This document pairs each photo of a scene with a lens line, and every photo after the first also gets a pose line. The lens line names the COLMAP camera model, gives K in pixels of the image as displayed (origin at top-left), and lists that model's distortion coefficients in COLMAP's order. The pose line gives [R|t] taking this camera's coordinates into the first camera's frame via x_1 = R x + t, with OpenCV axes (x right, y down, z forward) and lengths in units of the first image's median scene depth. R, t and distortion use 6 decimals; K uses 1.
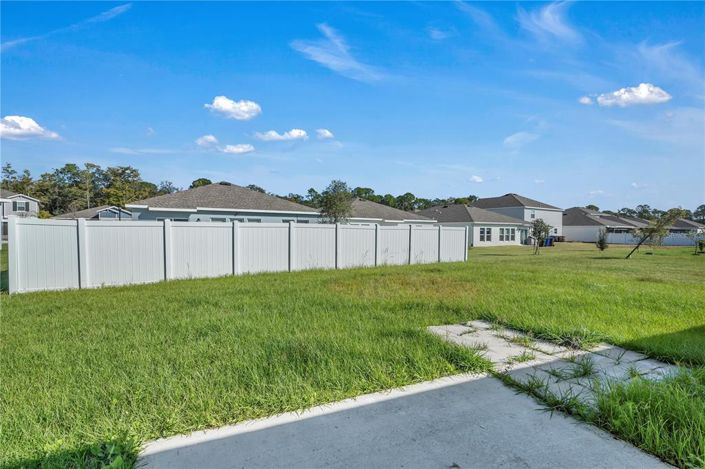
lens RADIAL K [[320.8, 0, 357.1], [0, 320.8, 236.0], [0, 0, 1]] dist [-0.000994, 0.000696]
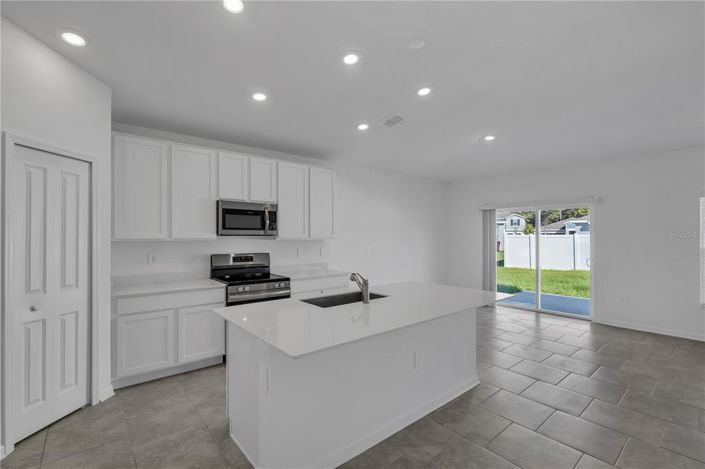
lens RADIAL K [[320.8, 0, 351.8], [0, 320.8, 236.2], [0, 0, 1]] dist [-0.000994, 0.000696]
pose [[0.283550, -0.009908, -0.958906, 0.150367], [-0.016623, 0.999746, -0.015245, 0.001774], [0.958813, 0.020263, 0.283313, -0.129876]]
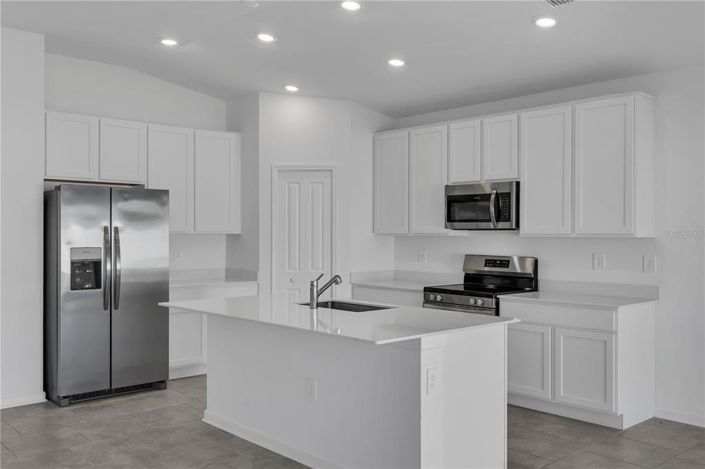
lens RADIAL K [[641.4, 0, 351.7], [0, 641.4, 234.1], [0, 0, 1]] dist [0.004955, 0.000000]
pose [[-0.944883, -0.014018, -0.327108, 0.118393], [-0.020197, 0.999676, 0.015502, -0.000130], [0.326784, 0.021254, -0.944860, -0.002765]]
